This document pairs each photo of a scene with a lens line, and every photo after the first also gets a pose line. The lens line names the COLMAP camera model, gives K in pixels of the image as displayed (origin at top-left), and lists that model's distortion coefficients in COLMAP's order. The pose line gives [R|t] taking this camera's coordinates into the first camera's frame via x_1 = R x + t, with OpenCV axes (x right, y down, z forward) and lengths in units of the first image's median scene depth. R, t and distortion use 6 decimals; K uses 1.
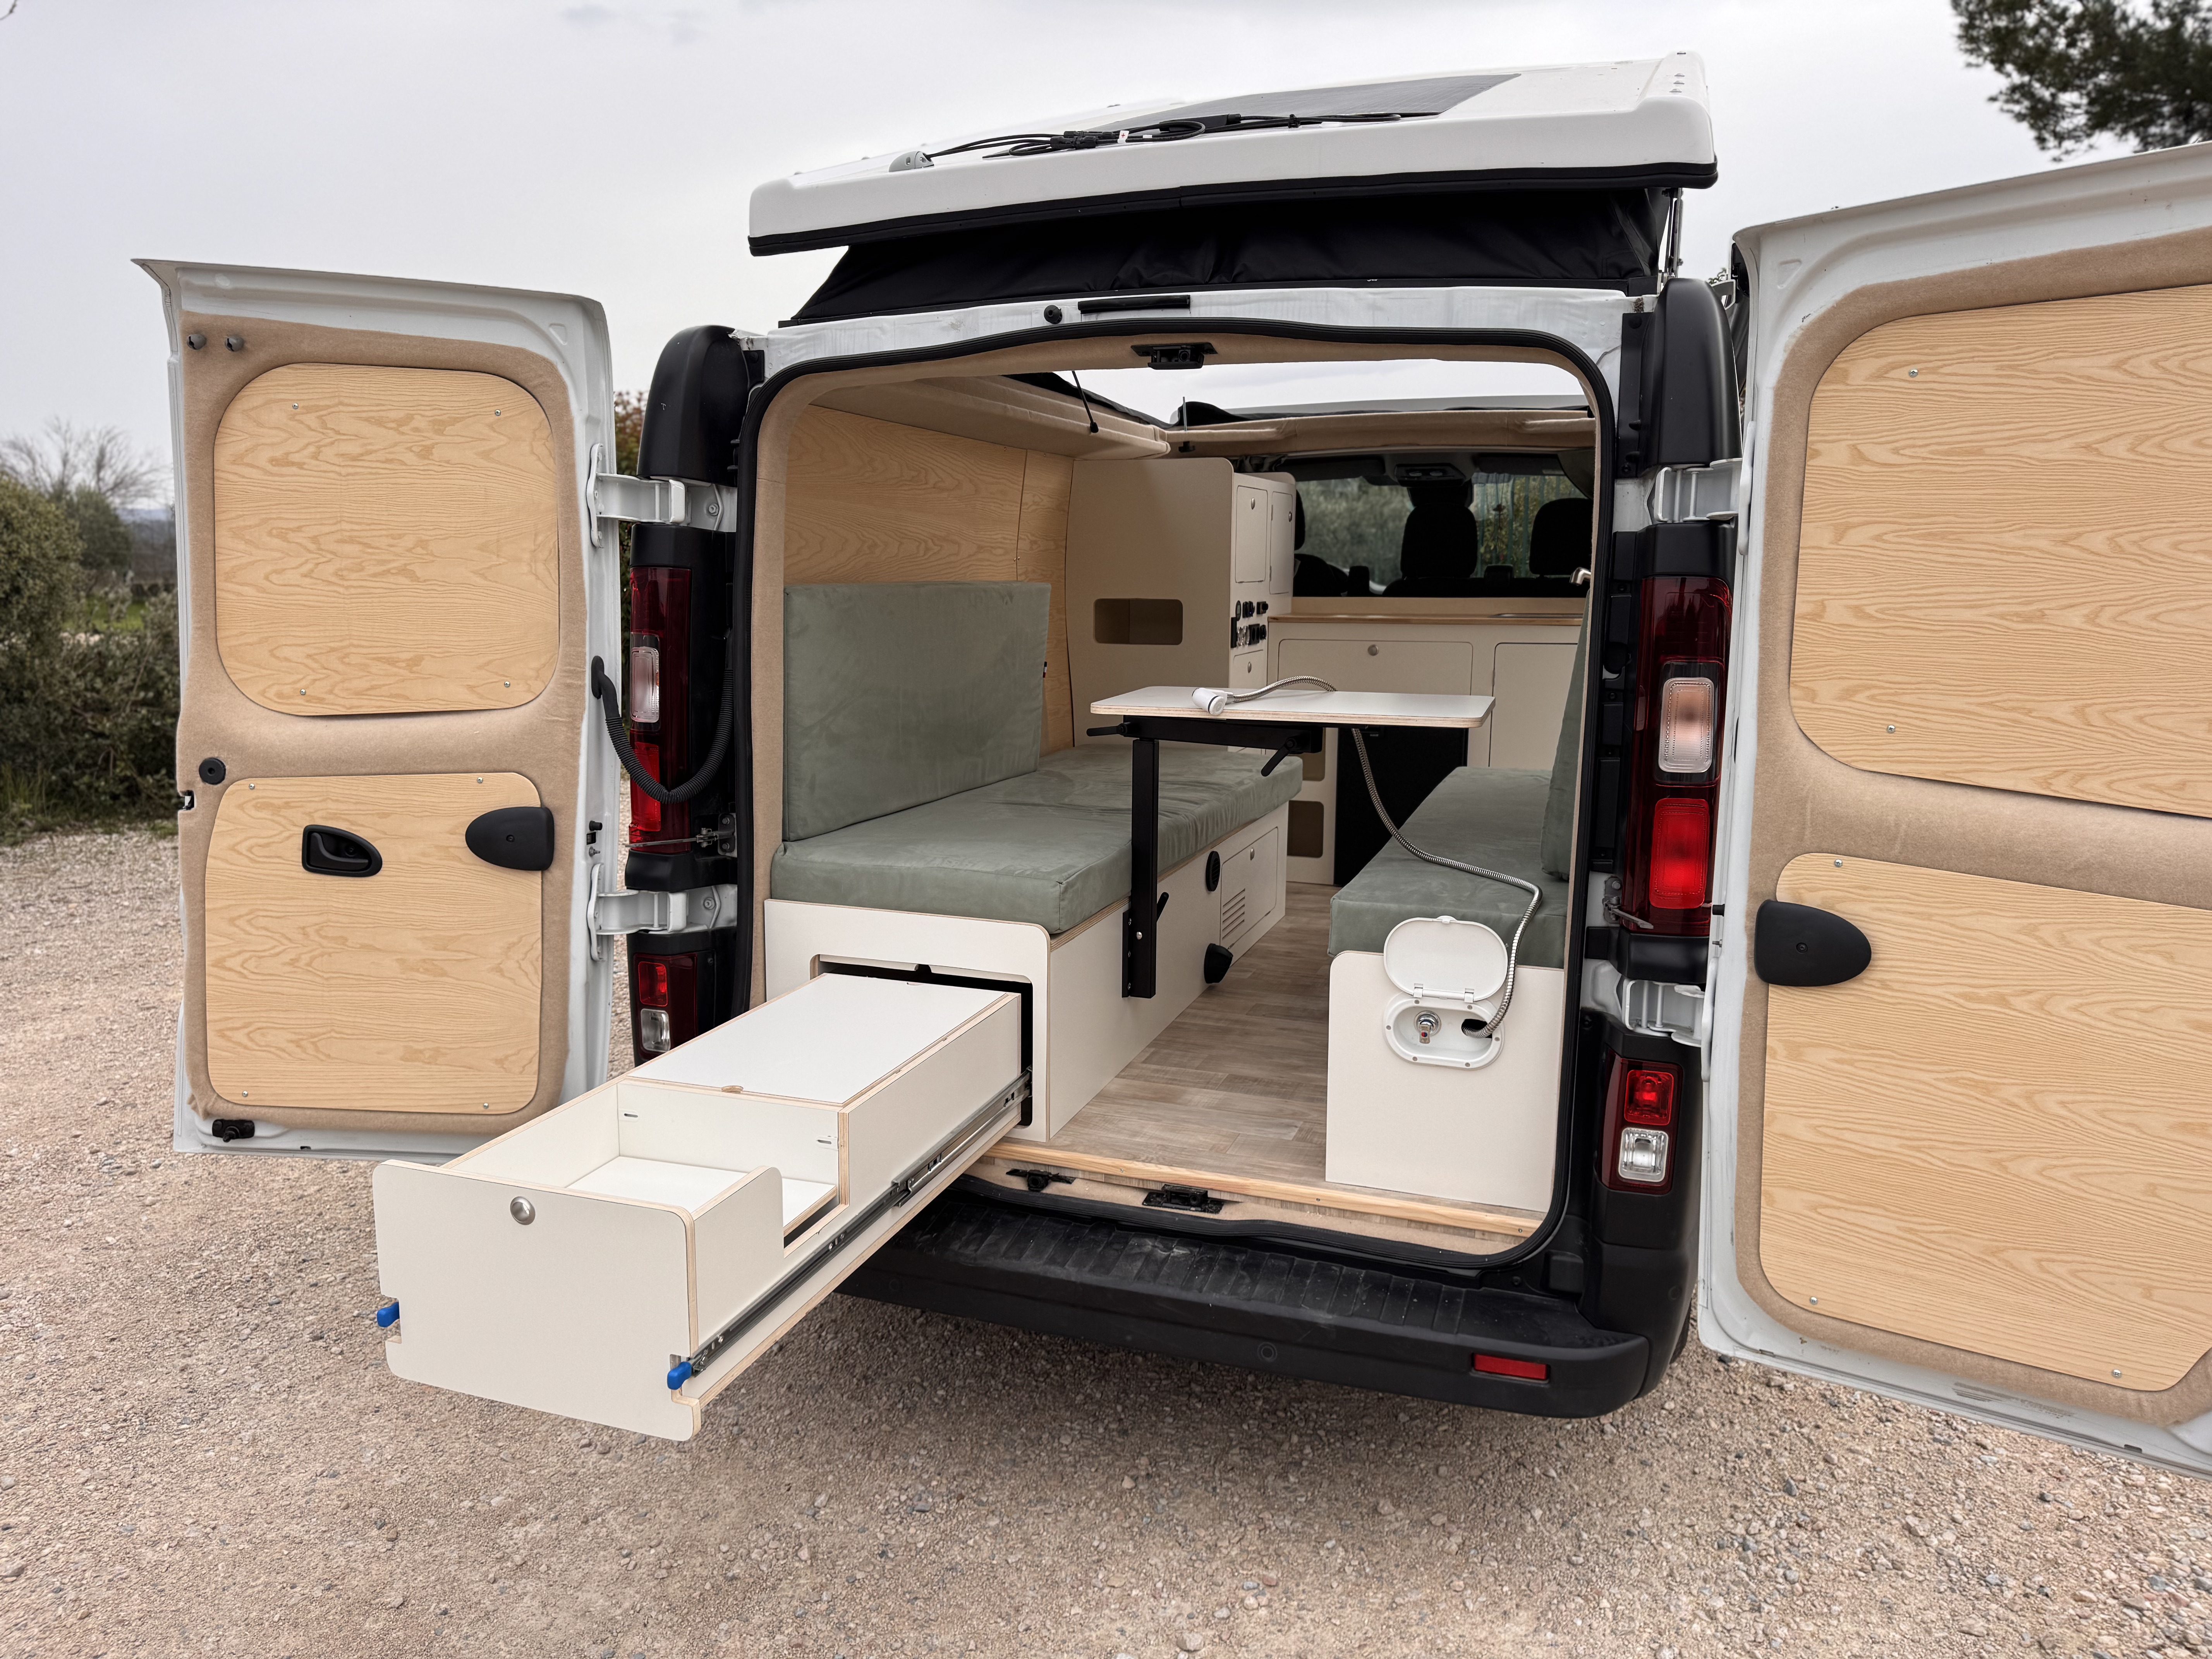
lens RADIAL K [[1543.6, 0, 1106.0], [0, 1543.6, 829.5], [0, 0, 1]] dist [0.003372, 0.000278]
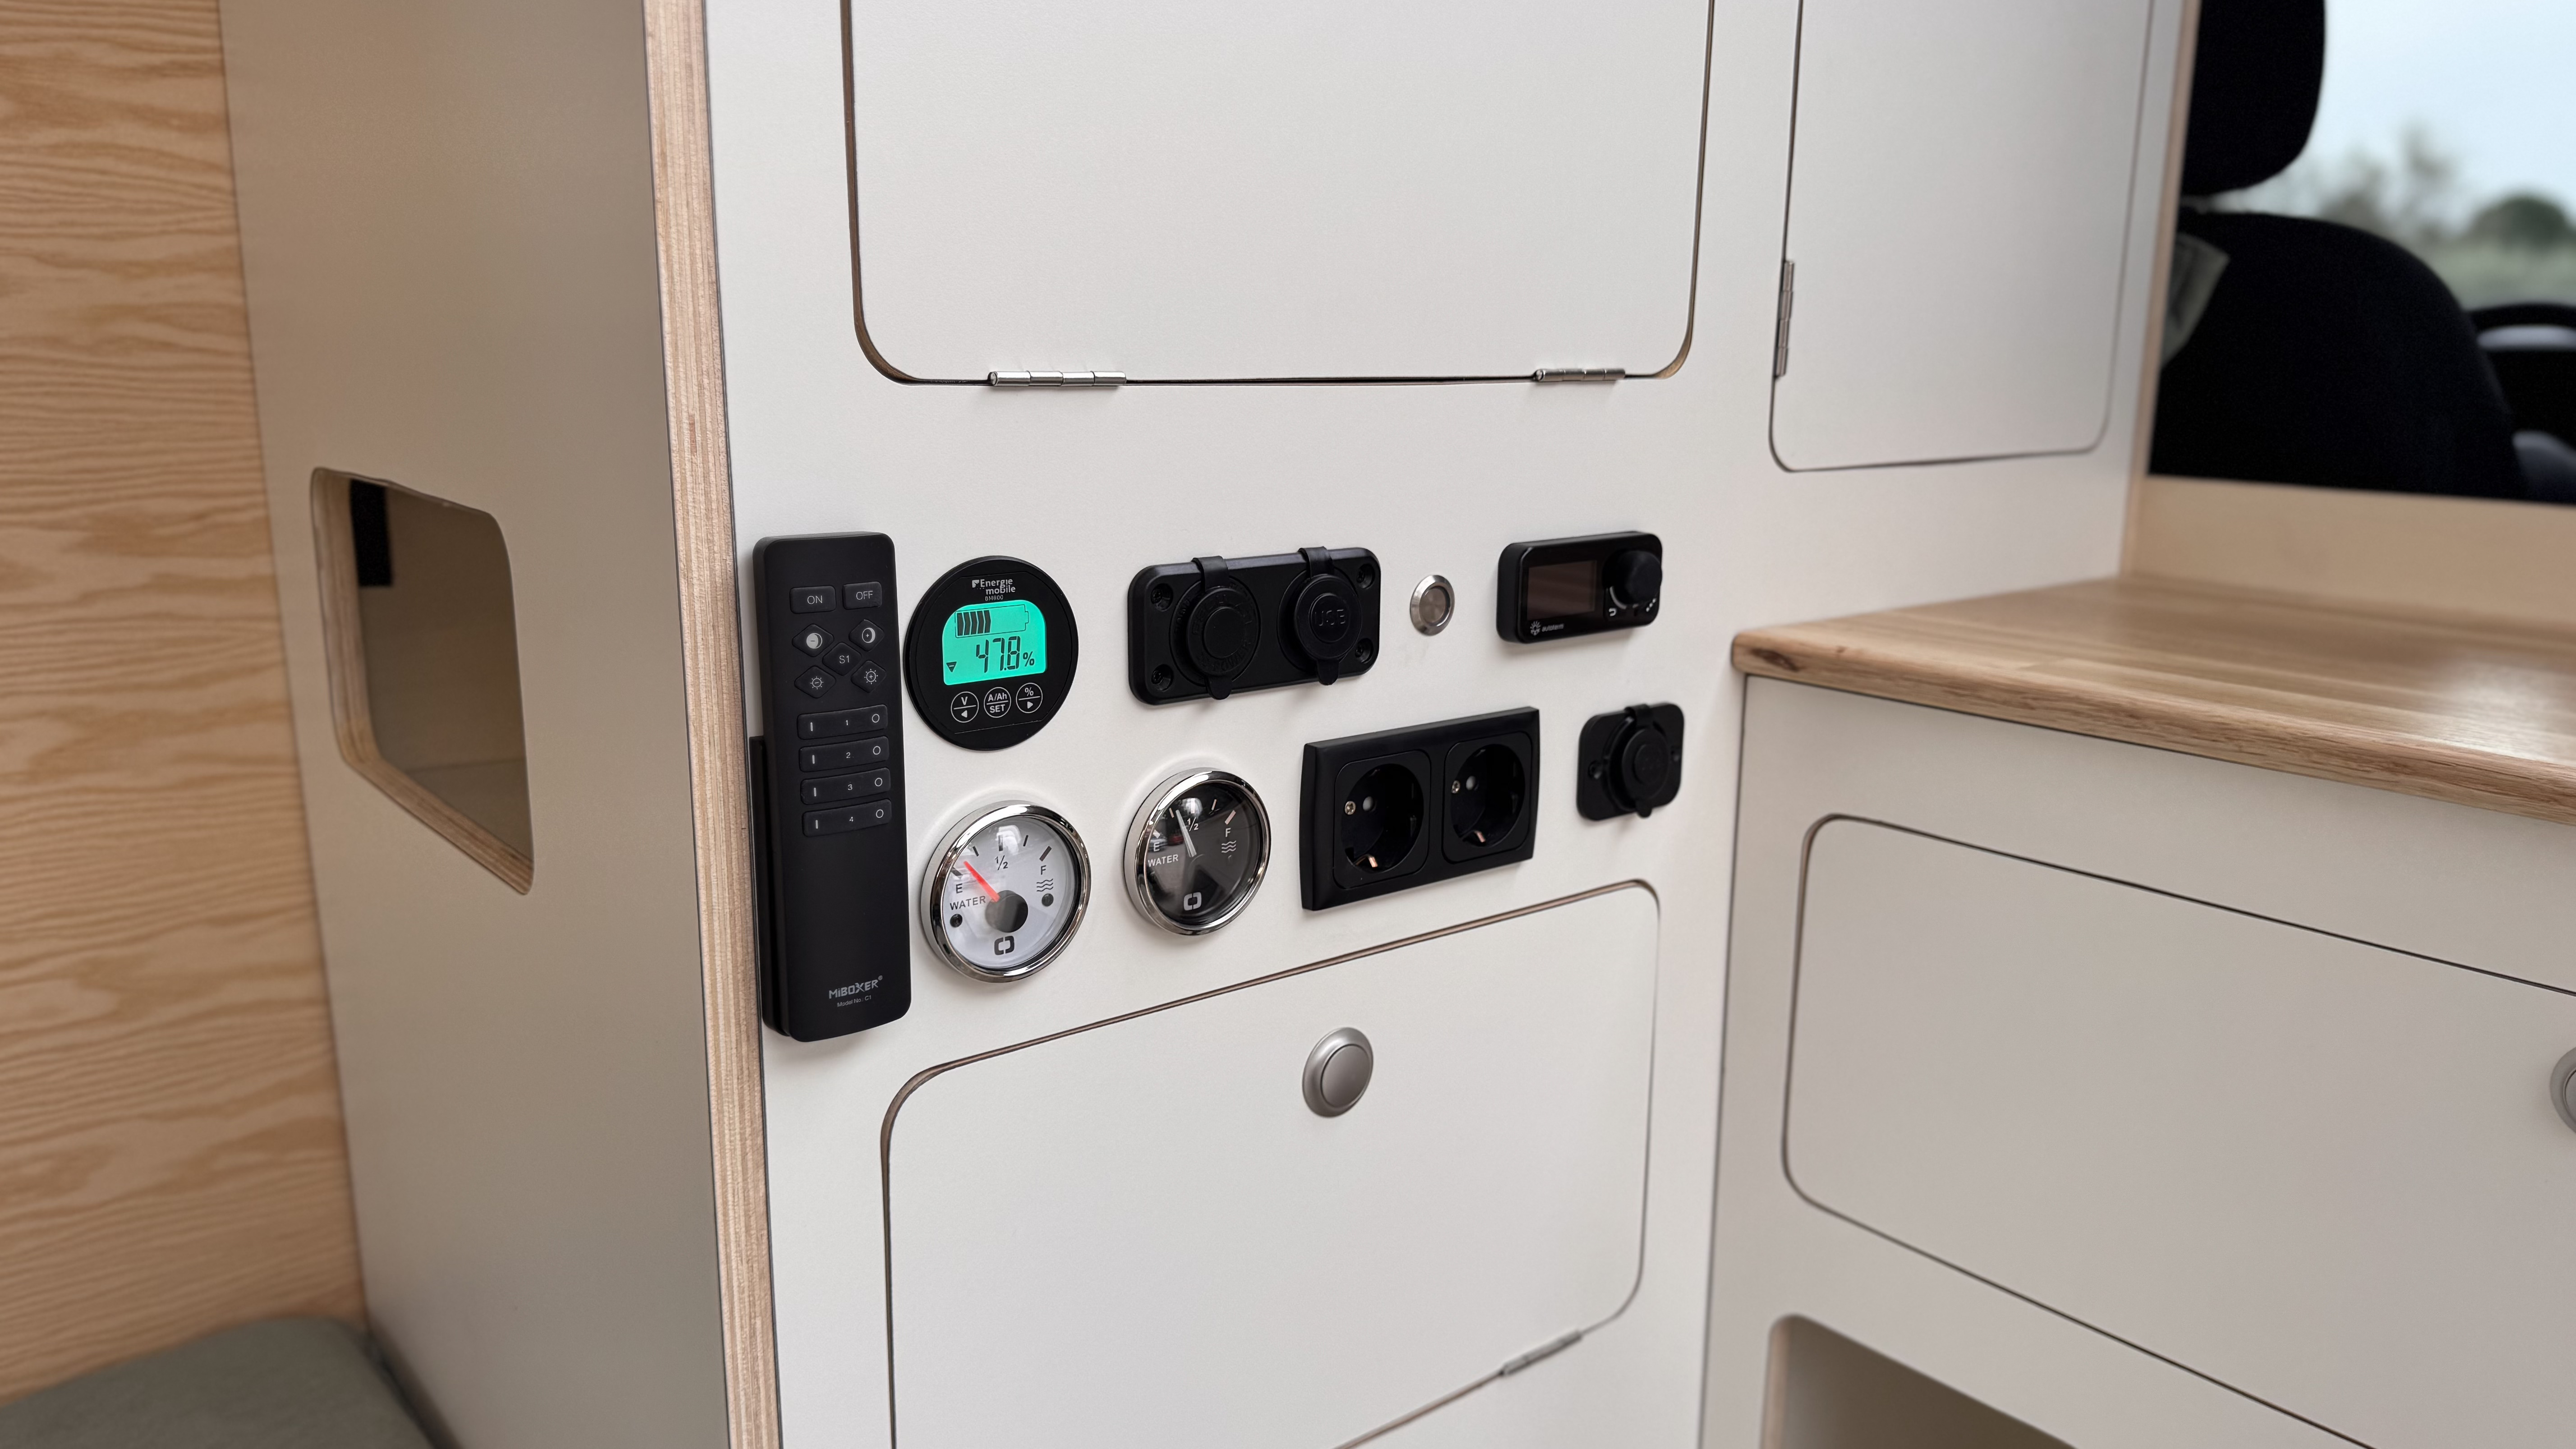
lens RADIAL K [[1827.8, 0, 1288.0], [0, 1827.8, 724.5], [0, 0, 1]] dist [0.037694, -0.004283]
pose [[0.862313, 0.122082, -0.491439, 0.141202], [-0.106132, 0.992520, 0.060333, -0.127143], [0.495129, 0.000132, 0.868820, 0.789956]]
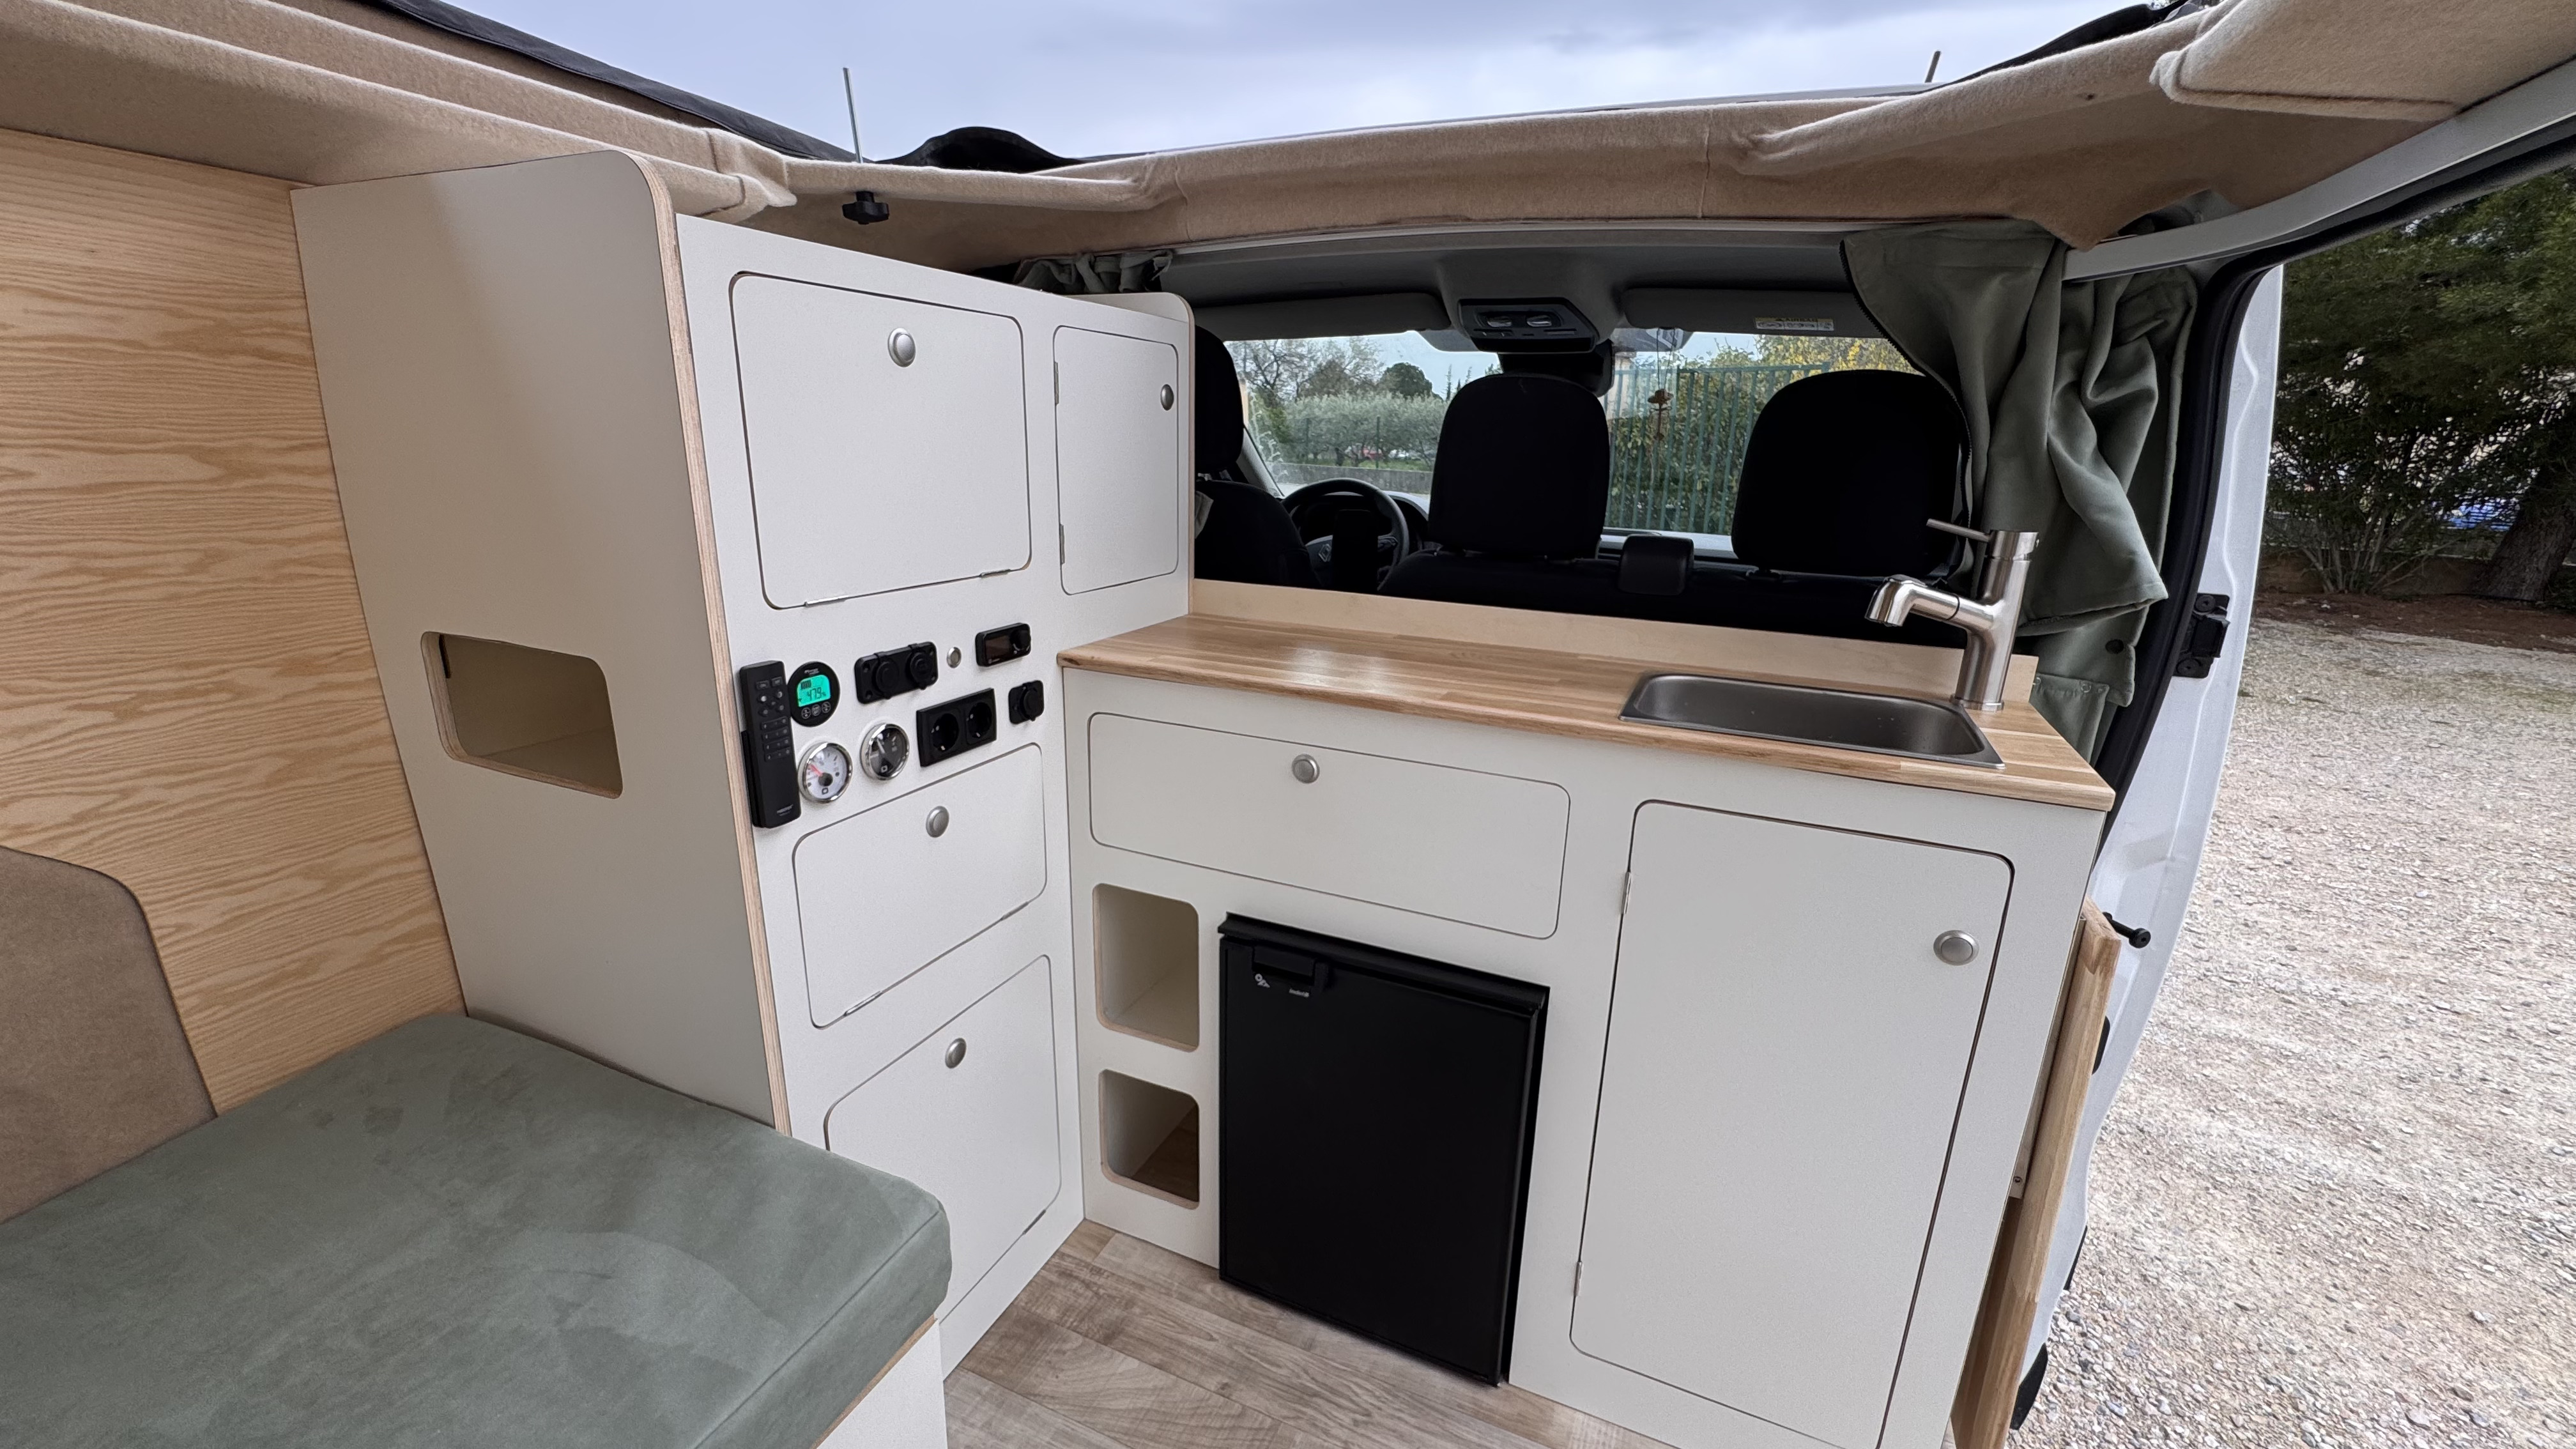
lens RADIAL K [[1044.3, 0, 1288.0], [0, 1044.3, 724.5], [0, 0, 1]] dist [-0.014764, 0.000006]
pose [[0.997376, 0.047010, -0.055056, 0.168000], [-0.041292, 0.994054, 0.100751, -0.140432], [0.059465, -0.098213, 0.993387, 0.690915]]
